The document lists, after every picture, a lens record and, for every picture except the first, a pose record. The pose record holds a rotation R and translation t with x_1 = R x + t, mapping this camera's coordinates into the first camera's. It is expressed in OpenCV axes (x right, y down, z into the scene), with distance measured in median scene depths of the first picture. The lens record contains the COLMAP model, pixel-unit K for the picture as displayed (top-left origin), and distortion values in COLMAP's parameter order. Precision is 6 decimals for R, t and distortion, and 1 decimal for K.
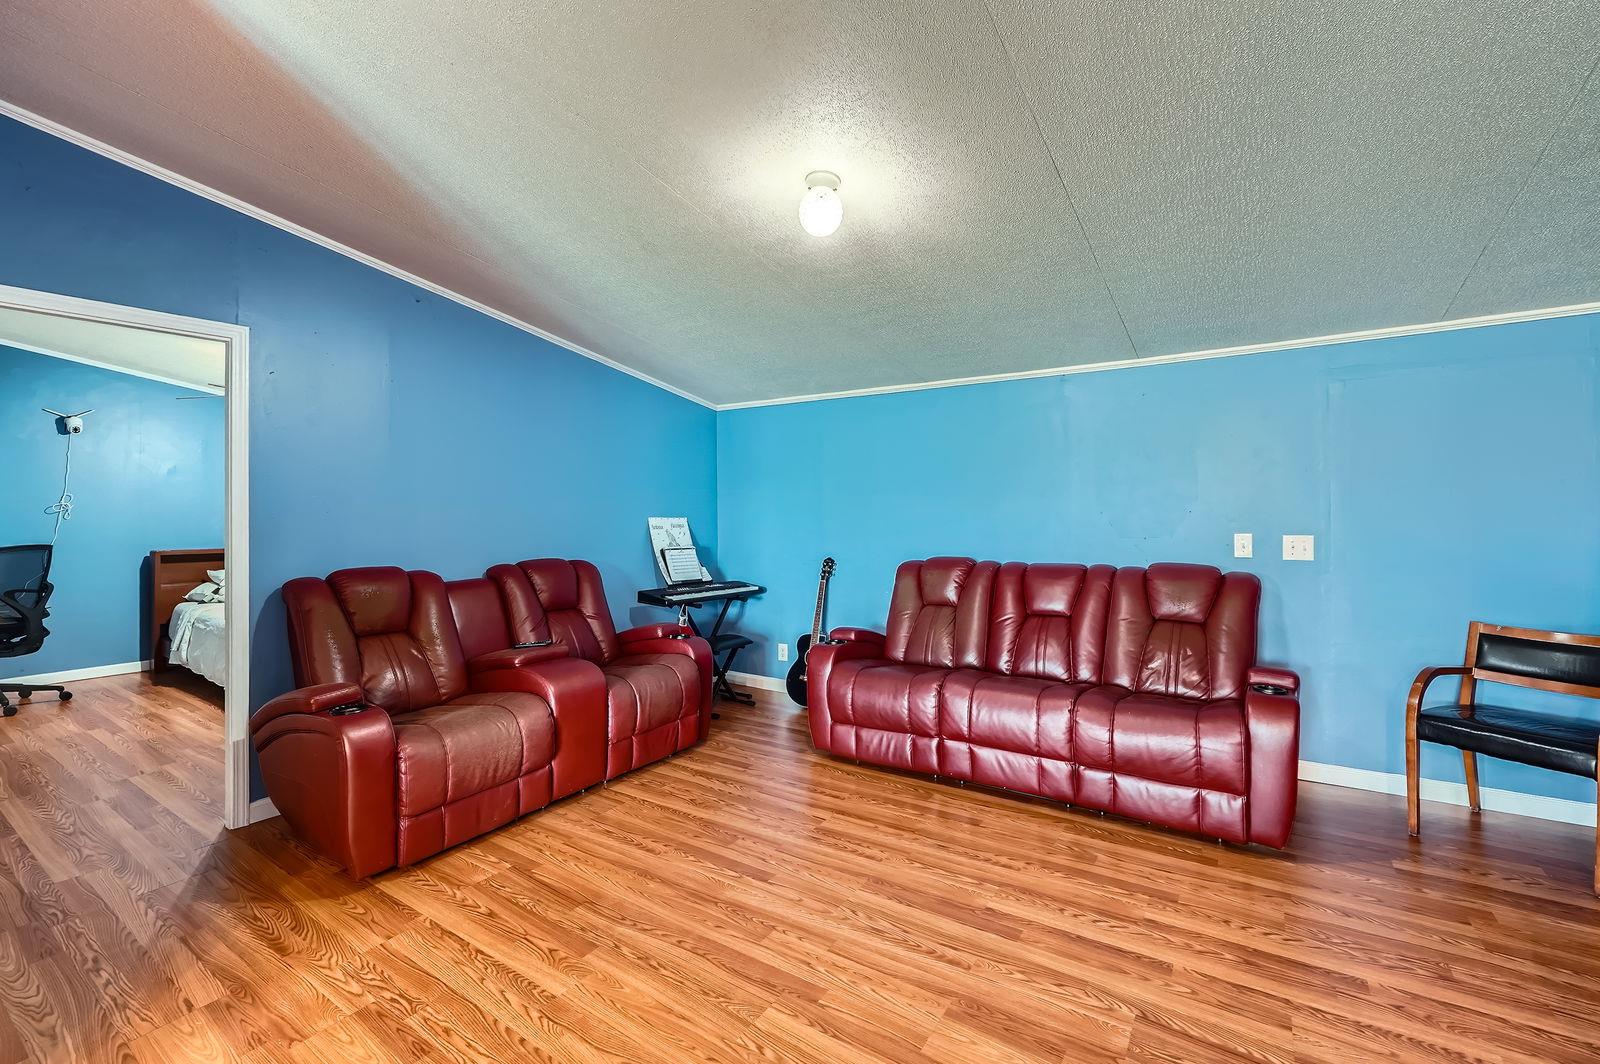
lens RADIAL K [[695.7, 0, 804.5], [0, 695.7, 503.4], [0, 0, 1]] dist [0.002031, 0.001421]
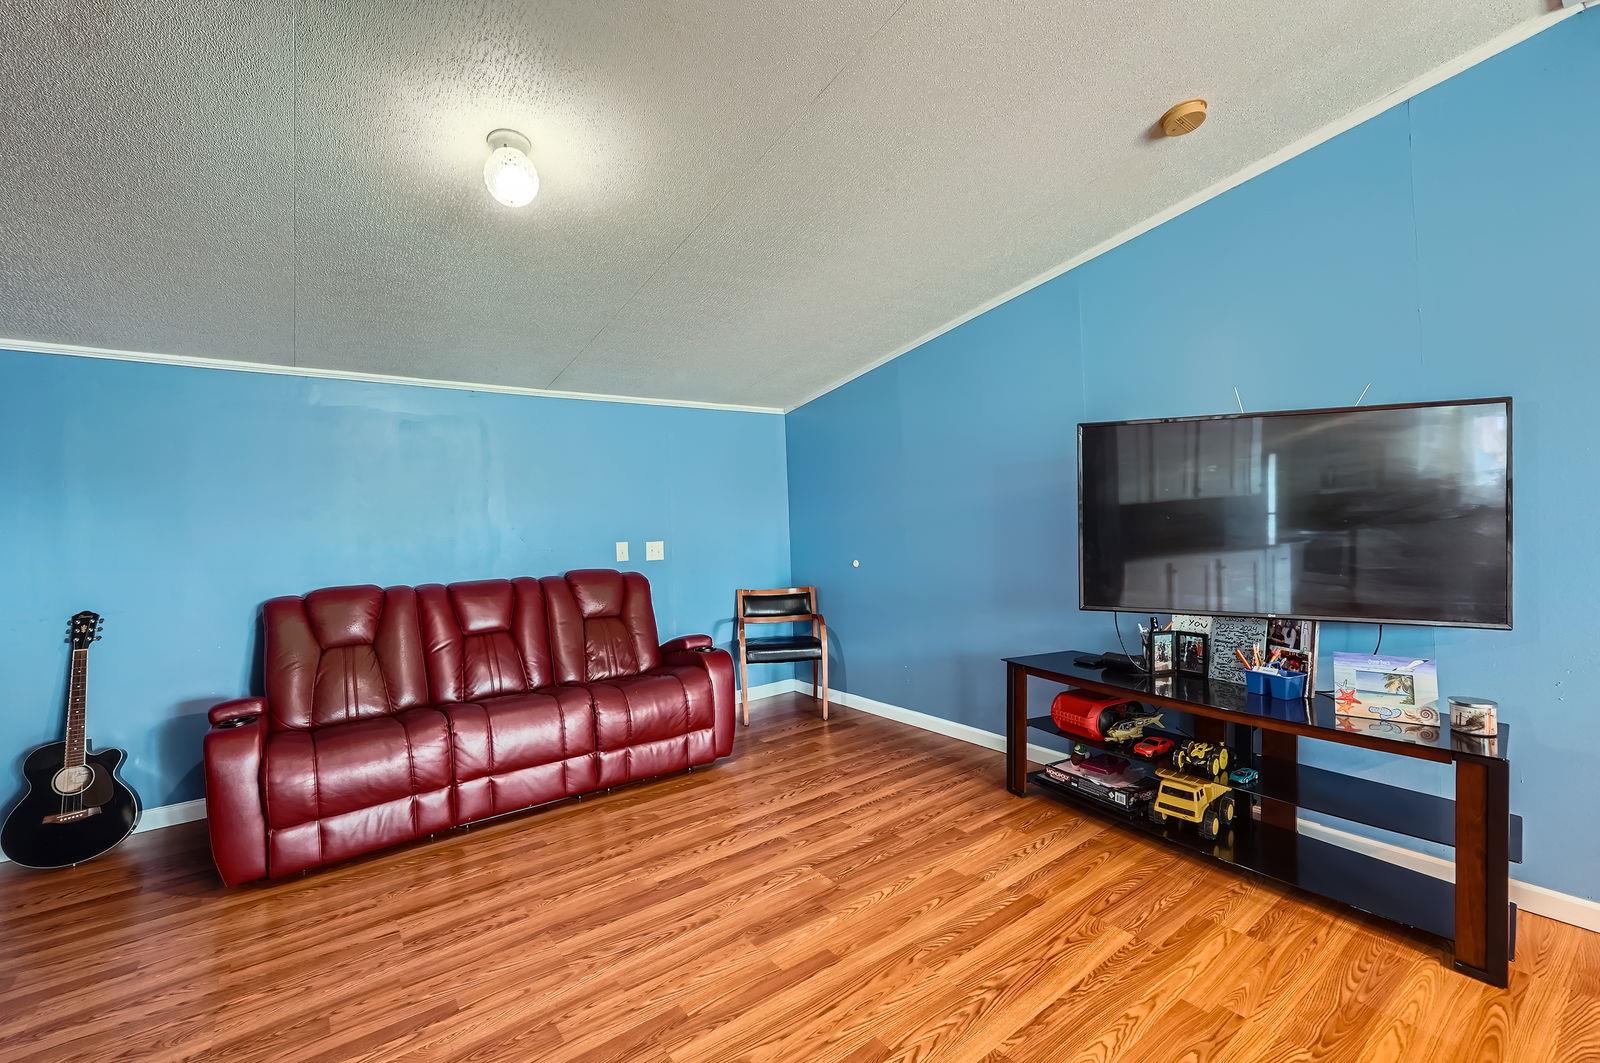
lens RADIAL K [[695.7, 0, 791.8], [0, 695.7, 522.2], [0, 0, 1]] dist [0.002031, 0.001421]
pose [[0.337676, -0.008069, 0.941228, -0.552207], [0.011363, 0.999925, 0.004496, 0.005270], [-0.941194, 0.009177, 0.337742, 0.333033]]
